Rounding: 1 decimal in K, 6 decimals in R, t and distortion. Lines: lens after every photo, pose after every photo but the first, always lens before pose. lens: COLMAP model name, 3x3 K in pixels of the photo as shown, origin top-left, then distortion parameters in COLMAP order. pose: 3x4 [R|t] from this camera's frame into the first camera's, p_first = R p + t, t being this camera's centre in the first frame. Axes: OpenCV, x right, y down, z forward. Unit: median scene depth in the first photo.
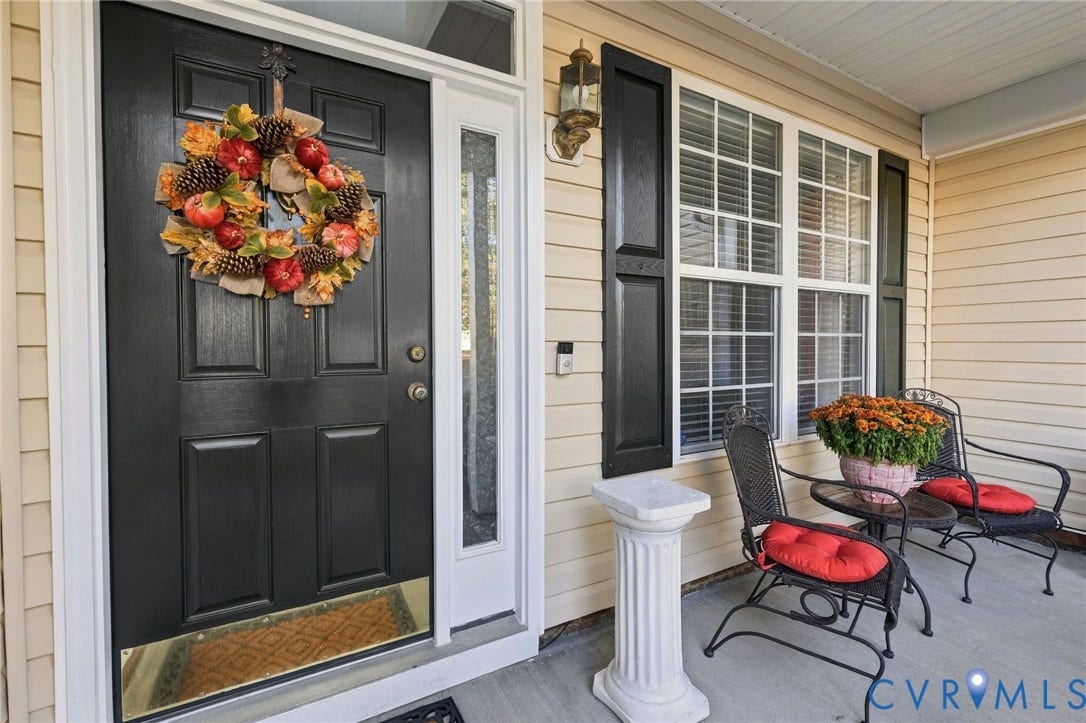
lens RADIAL K [[490.0, 0, 548.5], [0, 490.0, 359.0], [0, 0, 1]] dist [-0.001040, -0.000327]
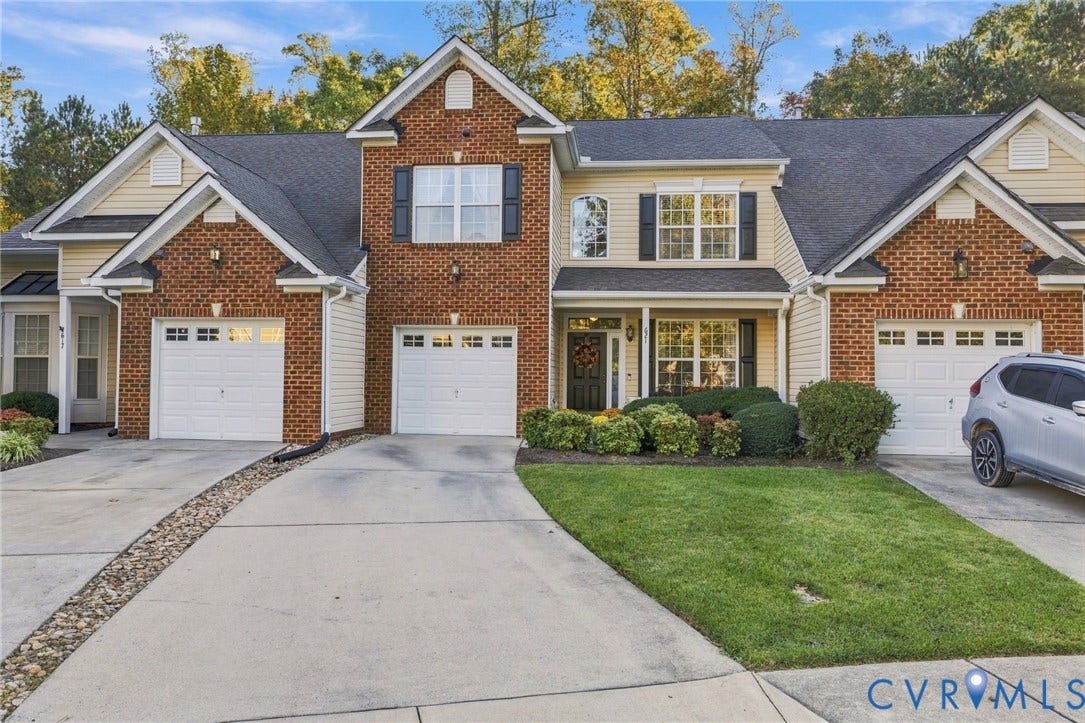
lens RADIAL K [[778.3, 0, 544.4], [0, 778.3, 356.8], [0, 0, 1]] dist [-0.002673, 0.003878]
pose [[0.802396, -0.000651, -0.596792, 4.562180], [-0.027220, 0.998919, -0.037687, 0.131219], [0.596172, 0.046484, 0.801510, -6.722930]]
